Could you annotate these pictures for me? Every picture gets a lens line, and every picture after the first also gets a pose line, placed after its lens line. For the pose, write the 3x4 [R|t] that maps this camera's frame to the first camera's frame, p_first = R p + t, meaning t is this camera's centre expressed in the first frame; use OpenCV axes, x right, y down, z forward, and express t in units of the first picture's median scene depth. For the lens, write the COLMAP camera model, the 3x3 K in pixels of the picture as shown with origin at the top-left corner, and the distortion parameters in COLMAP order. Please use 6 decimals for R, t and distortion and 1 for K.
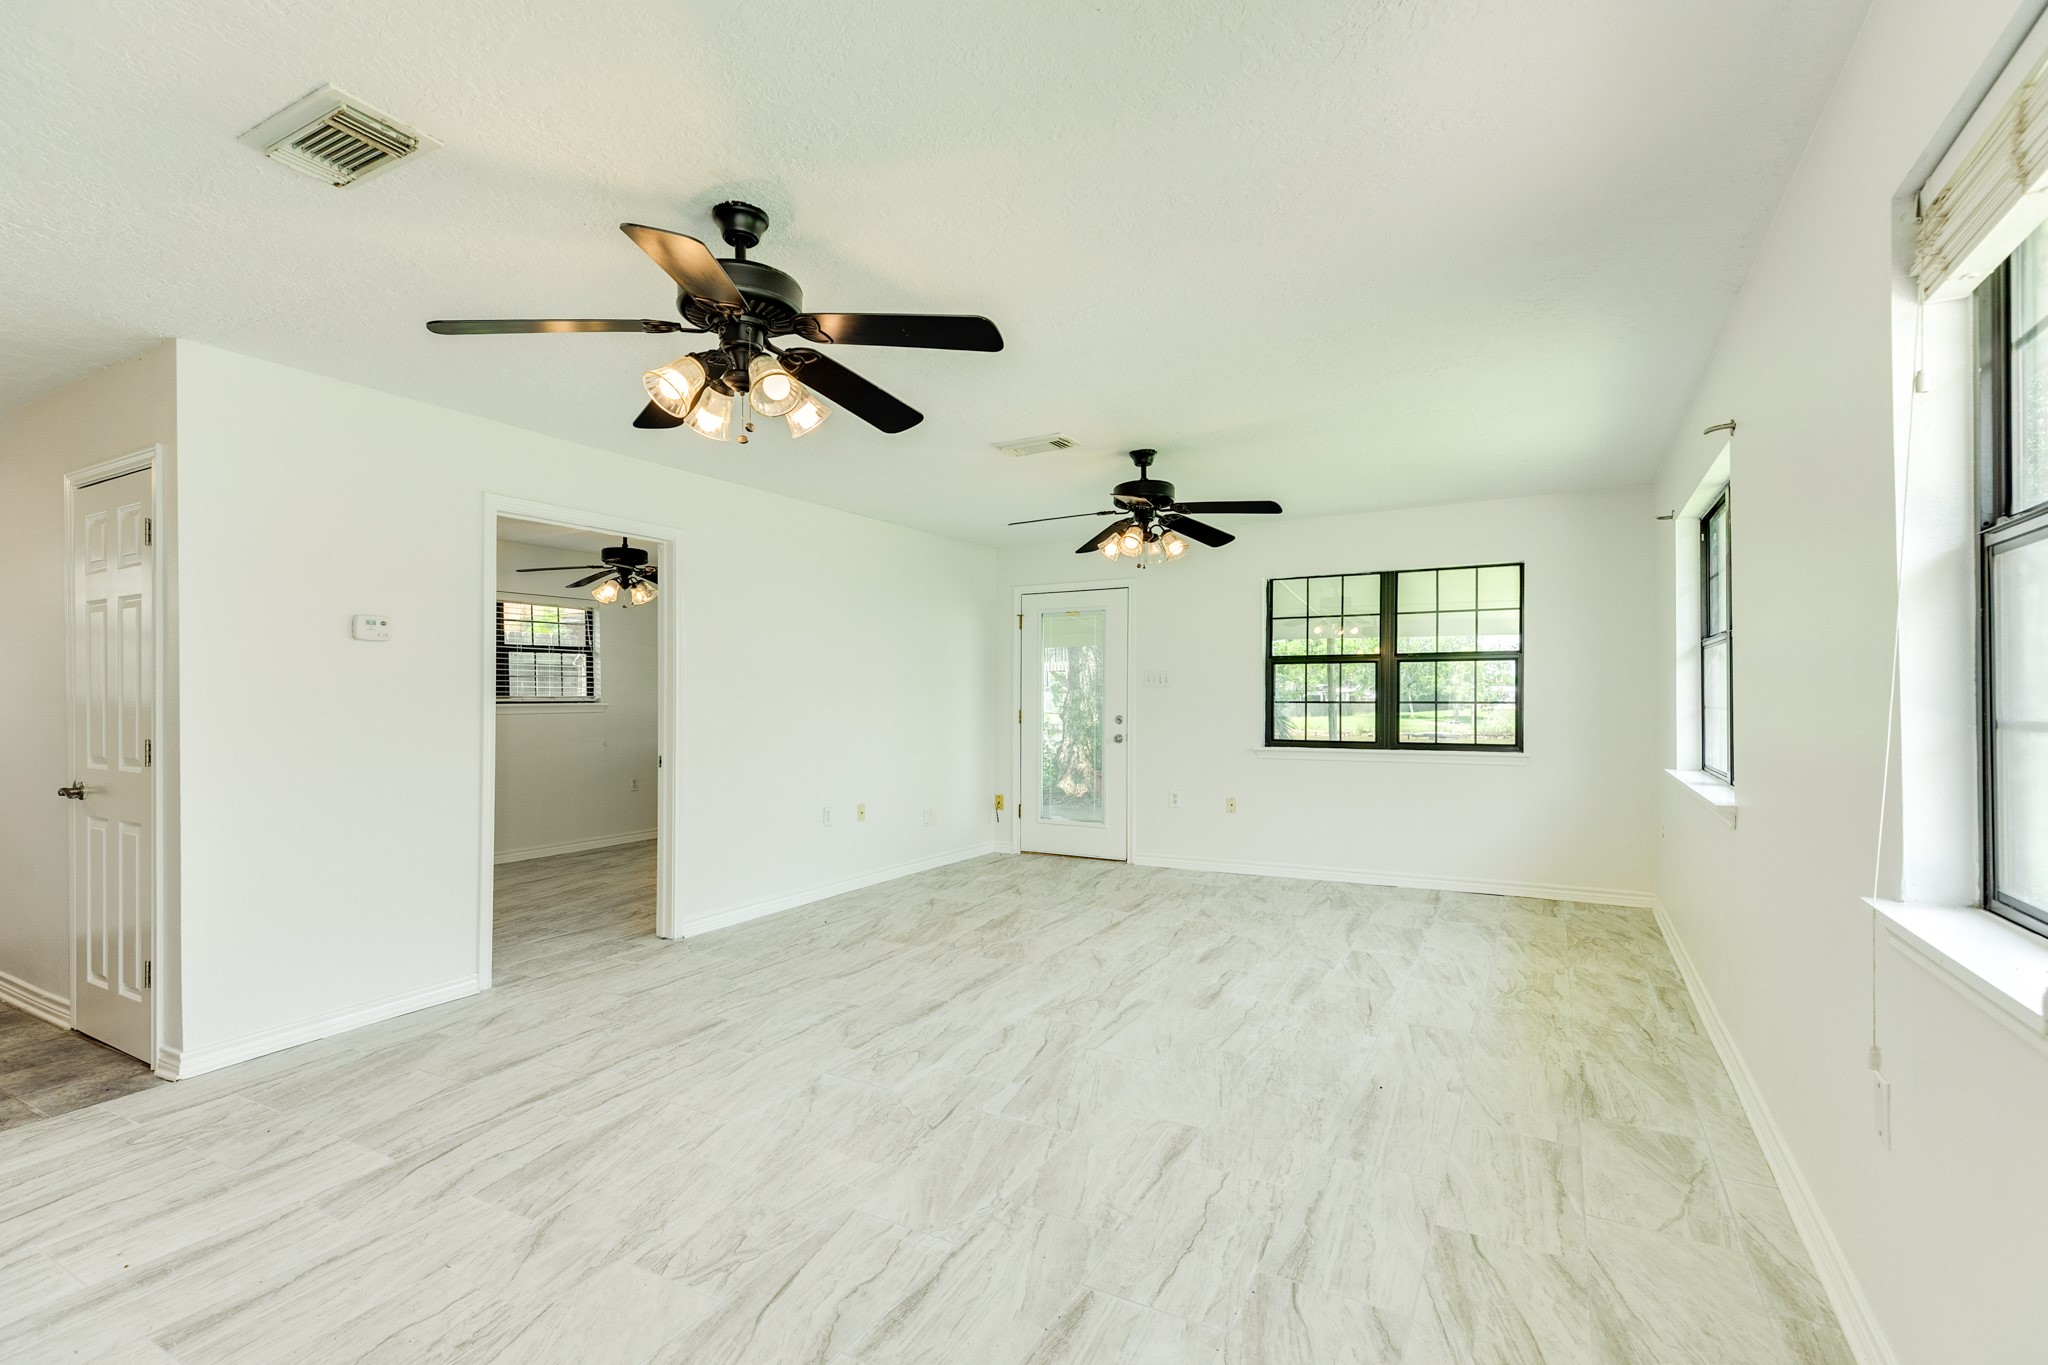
lens RADIAL K [[940.4, 0, 1028.8], [0, 940.4, 698.7], [0, 0, 1]] dist [0.005187, -0.000067]
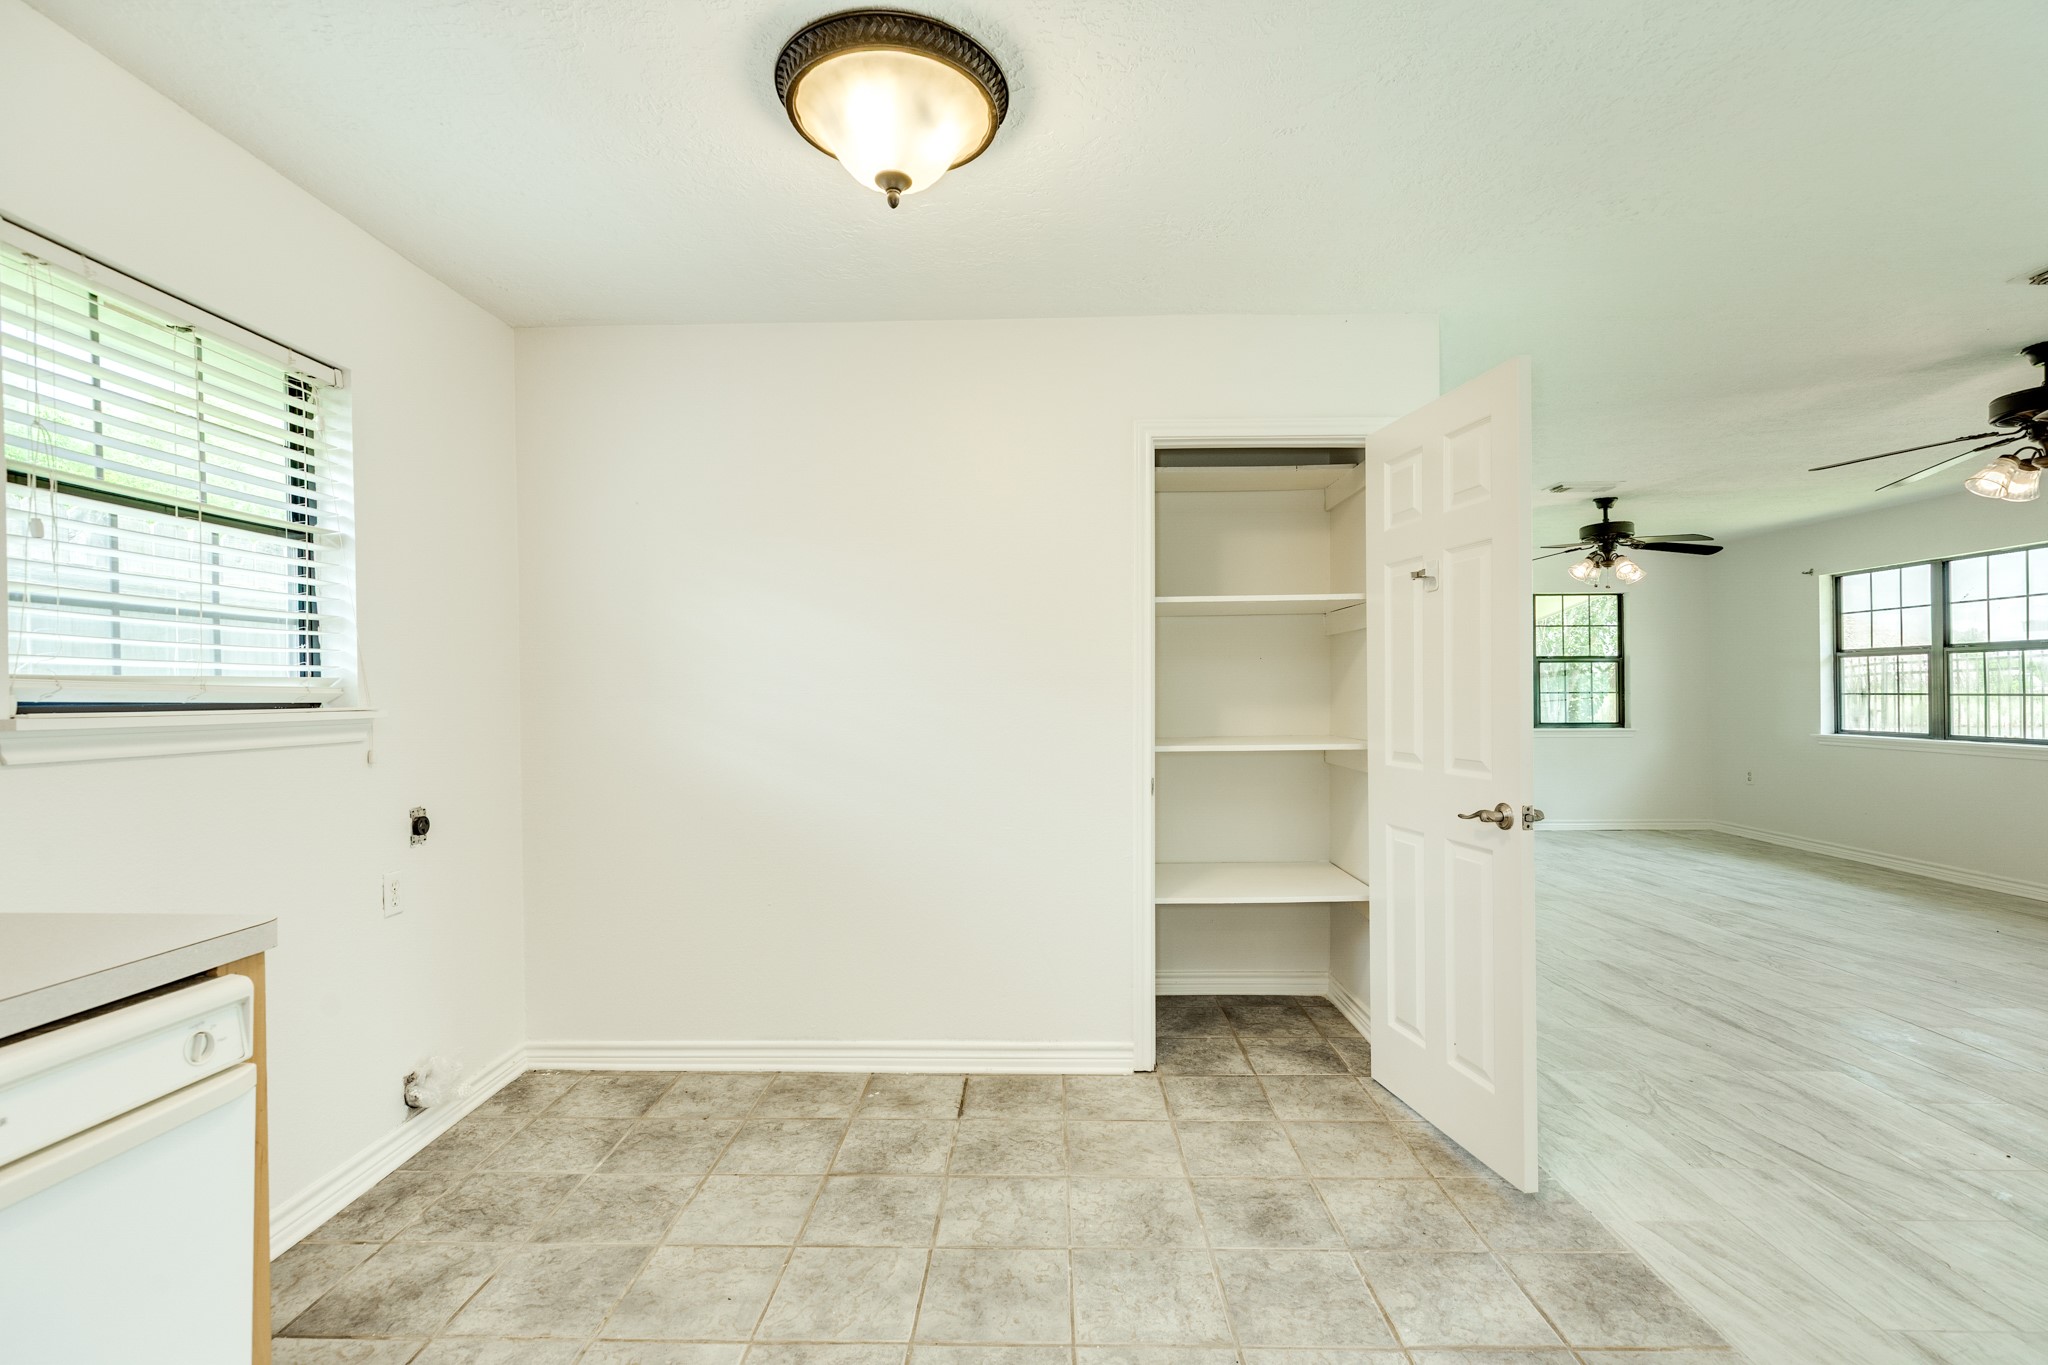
lens RADIAL K [[923.0, 0, 1025.9], [0, 923.0, 689.3], [0, 0, 1]] dist [0.001679, -0.000382]
pose [[0.887689, 0.000375, 0.460443, -1.517784], [0.002608, 0.999980, -0.005842, 0.007622], [-0.460436, 0.006387, 0.887670, 0.309224]]
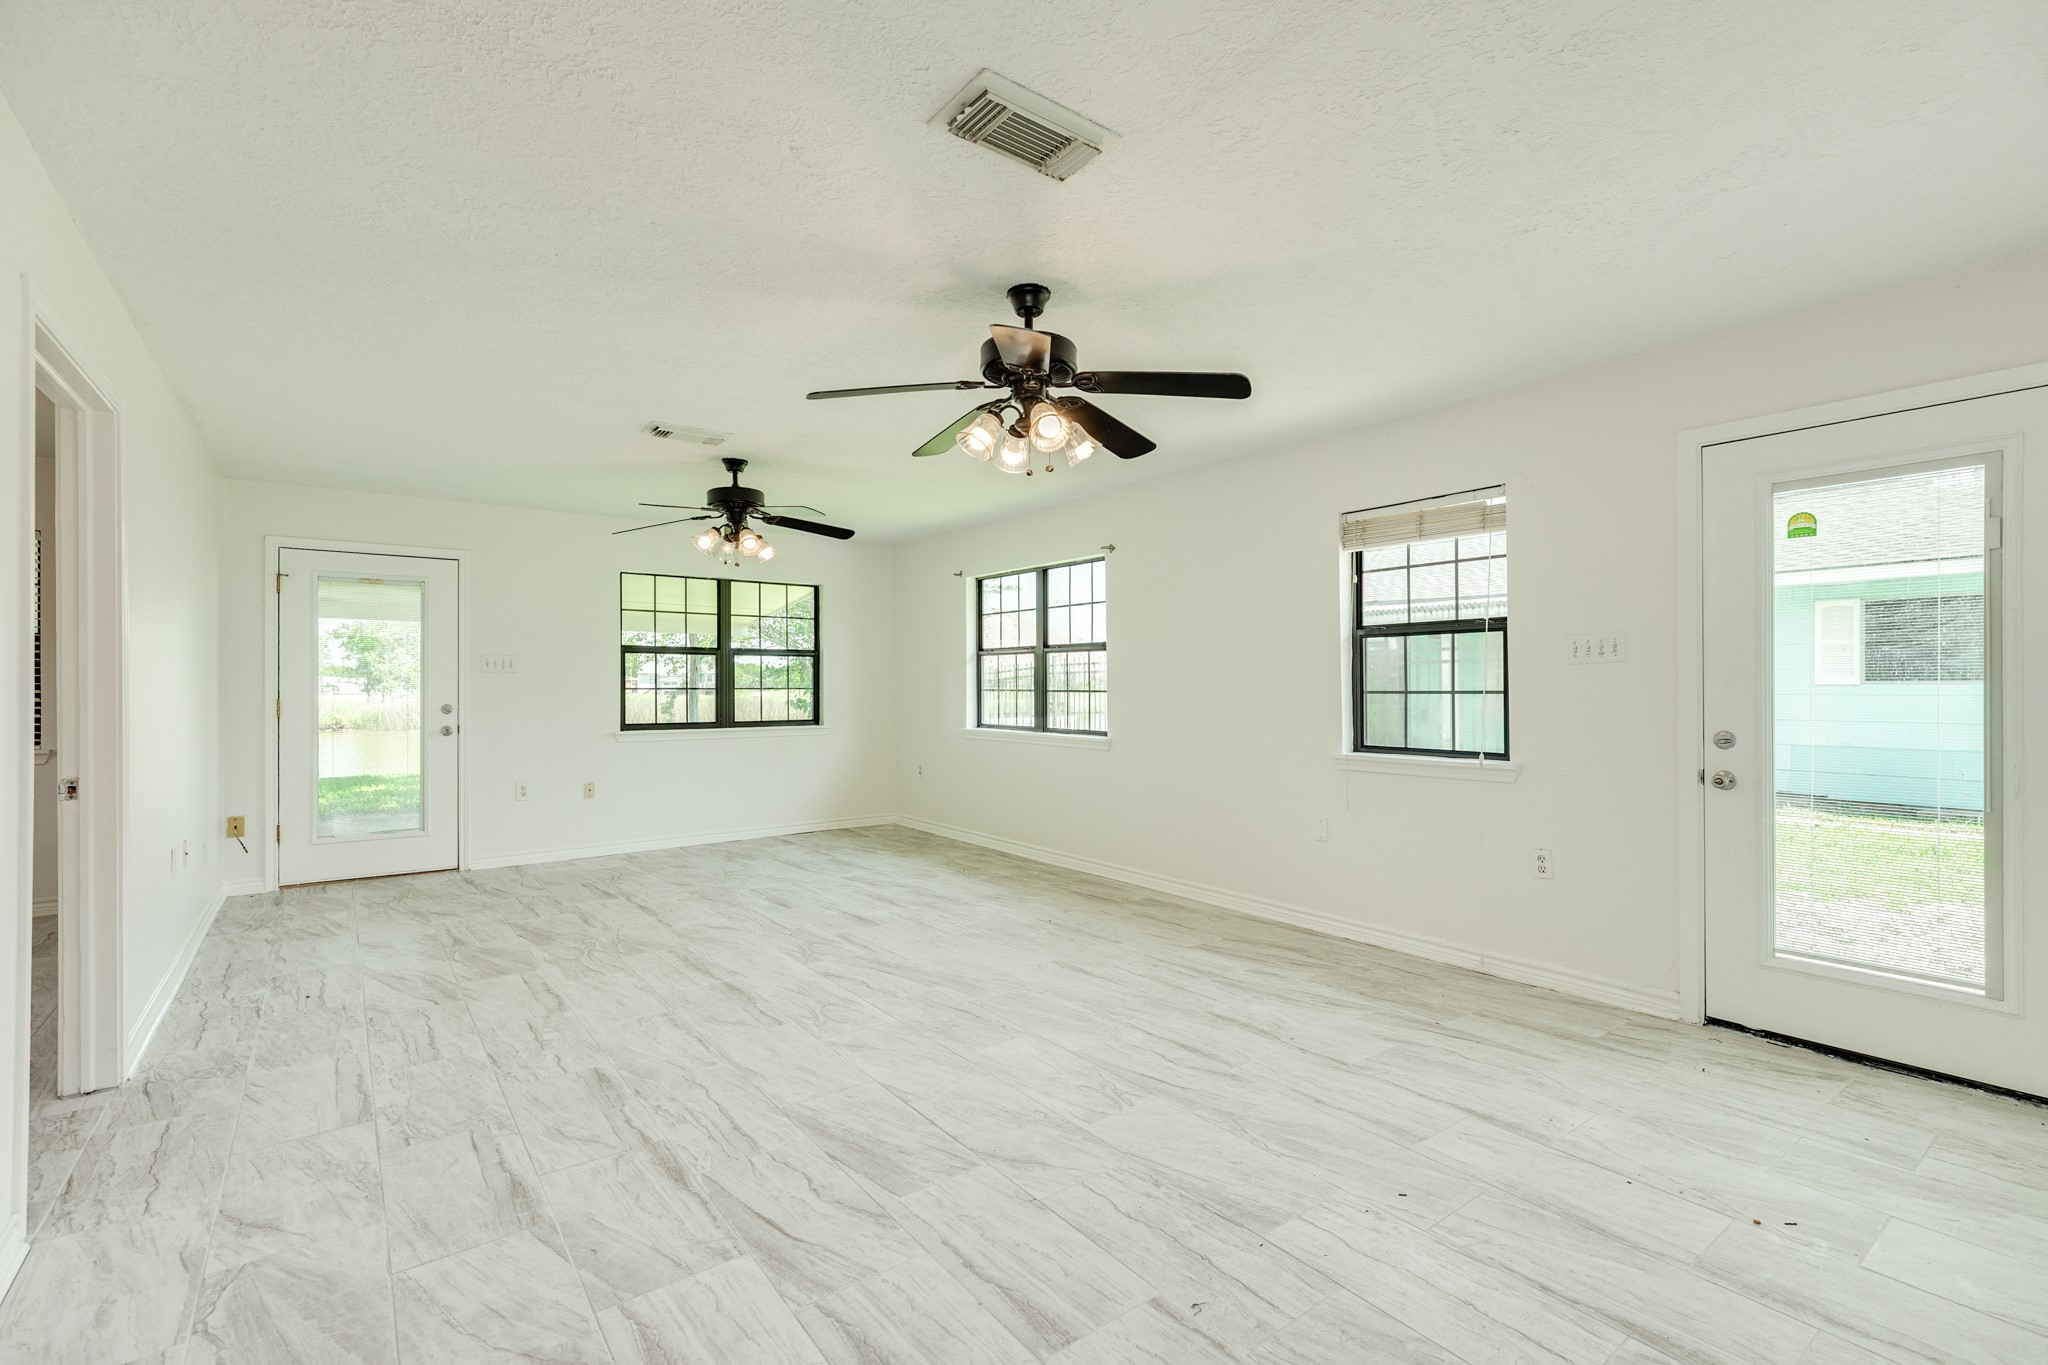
lens RADIAL K [[903.0, 0, 1014.9], [0, 903.0, 683.4], [0, 0, 1]] dist [0.002387, 0.000293]
pose [[0.413163, 0.004975, 0.910644, -0.914175], [0.001052, 0.999982, -0.005941, 0.007750], [-0.910657, 0.003413, 0.413150, 0.340941]]
